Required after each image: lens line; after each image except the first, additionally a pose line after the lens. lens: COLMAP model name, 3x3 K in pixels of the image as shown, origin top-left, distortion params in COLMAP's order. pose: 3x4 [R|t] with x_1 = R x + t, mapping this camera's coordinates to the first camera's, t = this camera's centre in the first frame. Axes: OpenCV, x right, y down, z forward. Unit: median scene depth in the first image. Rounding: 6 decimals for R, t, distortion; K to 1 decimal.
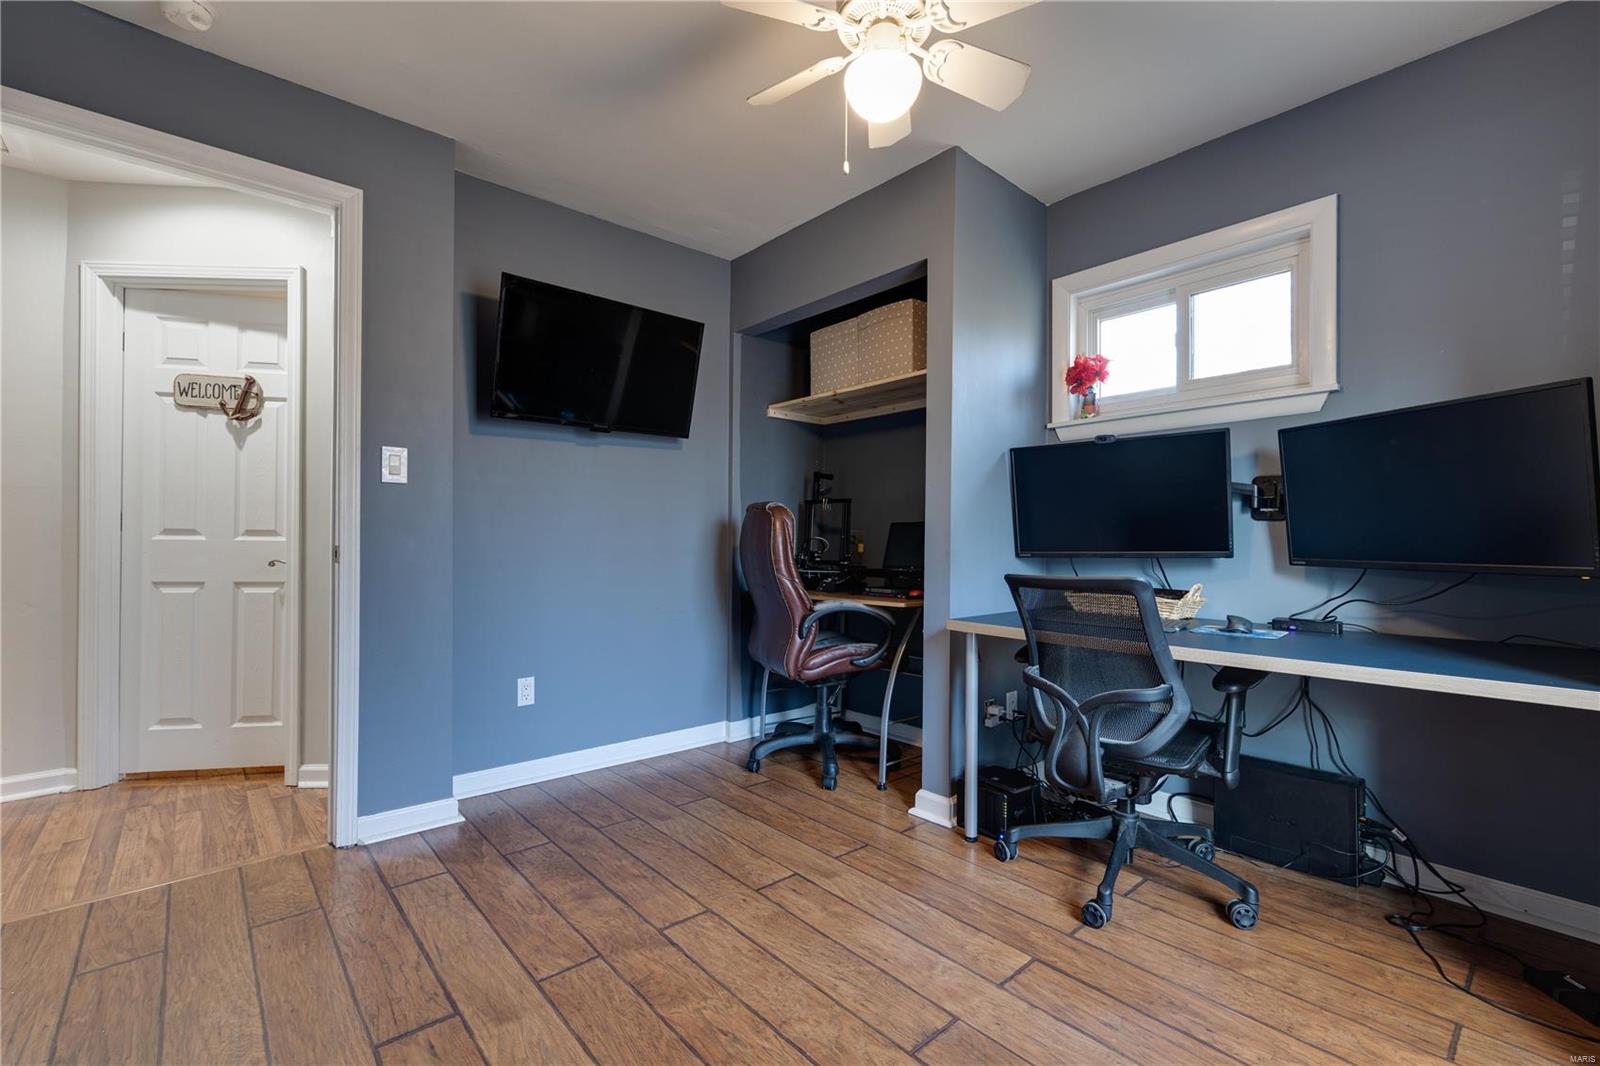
lens RADIAL K [[678.5, 0, 808.9], [0, 678.5, 536.1], [0, 0, 1]] dist [0.003781, 0.000195]
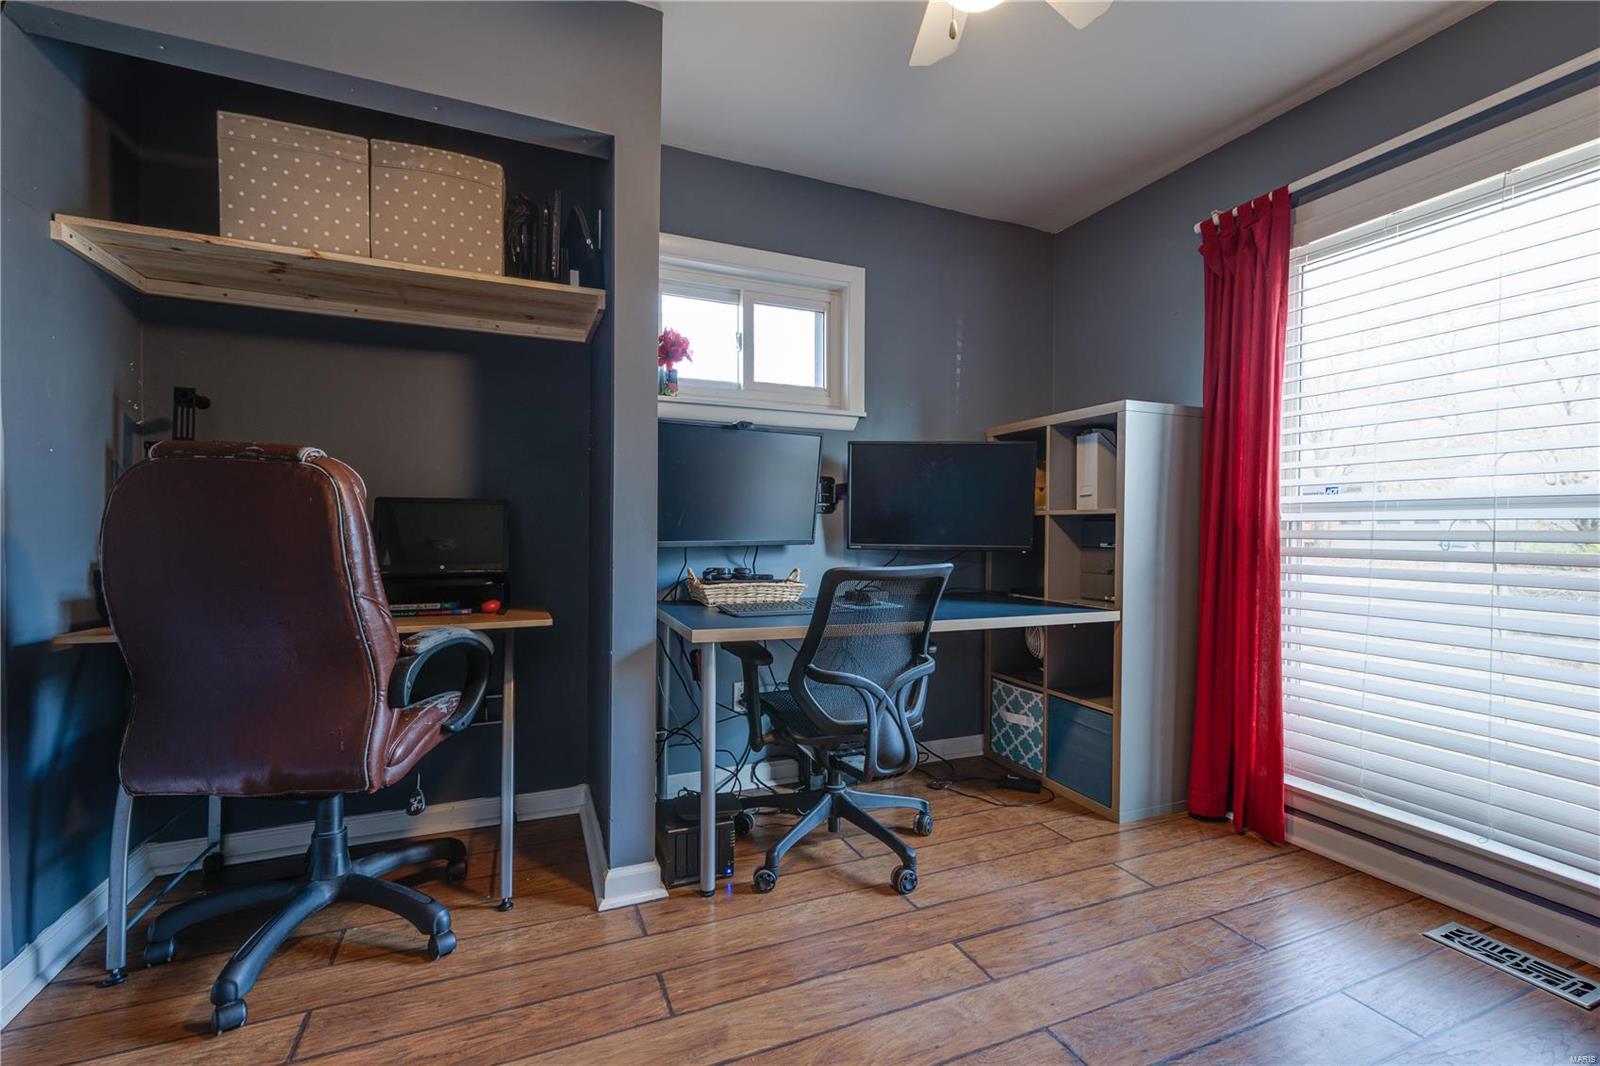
lens RADIAL K [[678.5, 0, 802.0], [0, 678.5, 537.6], [0, 0, 1]] dist [0.003781, 0.000195]
pose [[0.335022, -0.011594, 0.942139, -0.455002], [-0.016133, 0.999707, 0.018039, -0.000142], [-0.942072, -0.021243, 0.334737, 0.577450]]
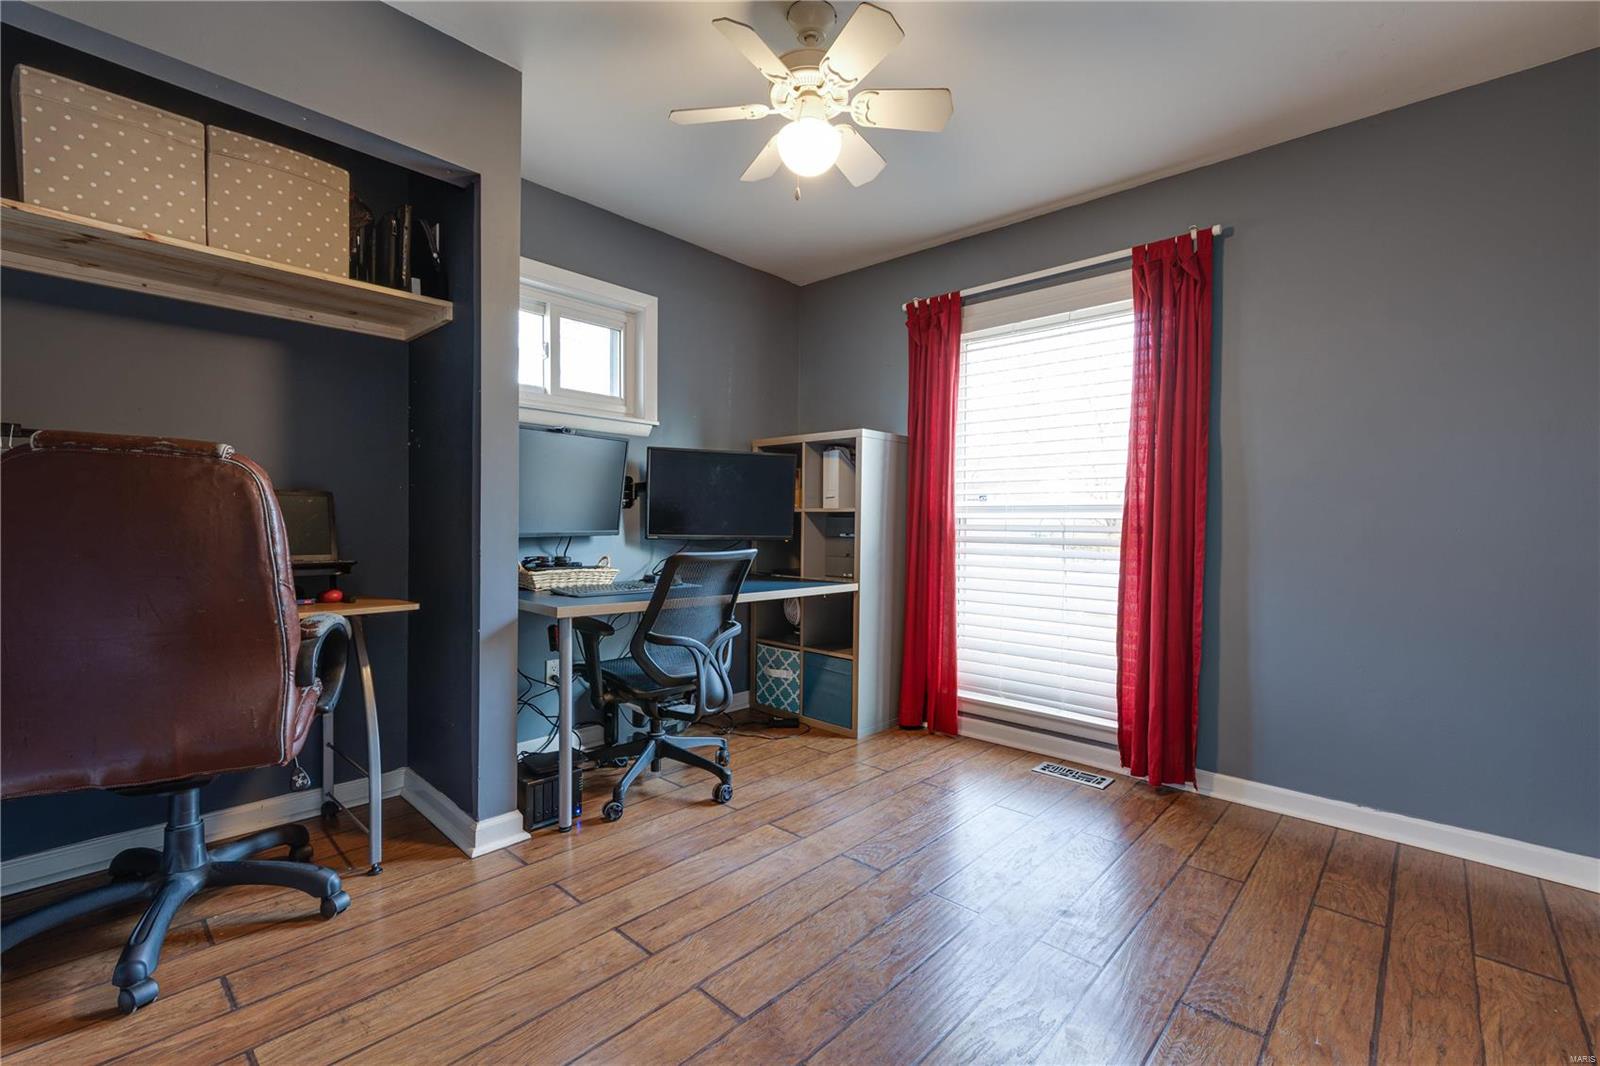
lens RADIAL K [[678.5, 0, 791.3], [0, 678.5, 531.9], [0, 0, 1]] dist [0.003781, 0.000195]
pose [[-0.072710, -0.015516, 0.997232, -0.692079], [-0.022610, 0.999648, 0.013905, -0.000795], [-0.997097, -0.021537, -0.073035, 0.697750]]
